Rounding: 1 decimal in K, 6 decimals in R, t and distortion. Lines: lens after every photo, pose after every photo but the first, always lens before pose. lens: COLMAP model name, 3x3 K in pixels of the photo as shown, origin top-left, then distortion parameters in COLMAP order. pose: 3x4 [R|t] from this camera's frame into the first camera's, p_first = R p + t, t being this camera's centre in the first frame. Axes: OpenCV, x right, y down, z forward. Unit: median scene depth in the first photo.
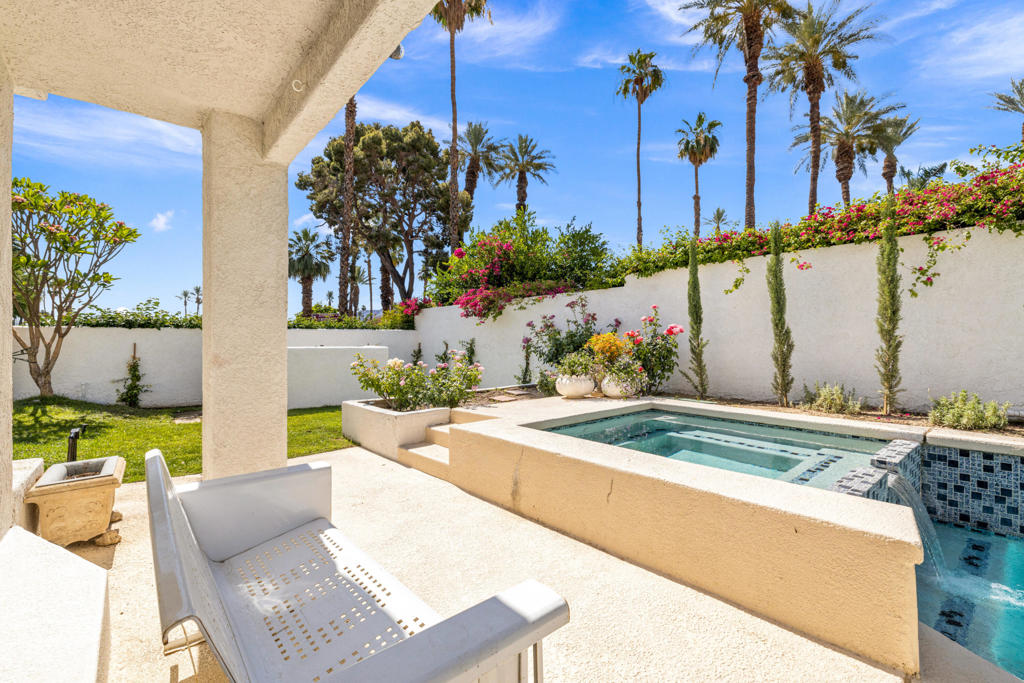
lens RADIAL K [[443.6, 0, 510.8], [0, 443.6, 337.1], [0, 0, 1]] dist [0.000334, -0.000078]
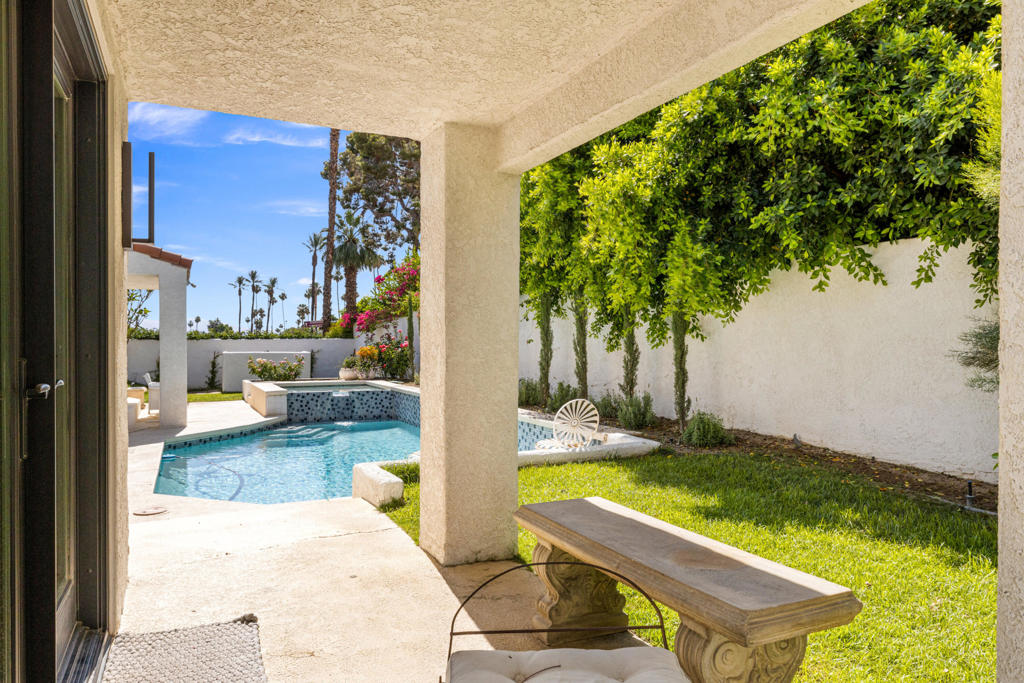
lens RADIAL K [[702.1, 0, 526.2], [0, 702.1, 347.7], [0, 0, 1]] dist [-0.002156, -0.001667]
pose [[0.967580, 0.005271, -0.252510, 0.229541], [-0.000571, 0.999825, 0.018686, -0.008314], [0.252564, -0.017936, 0.967414, -0.240295]]
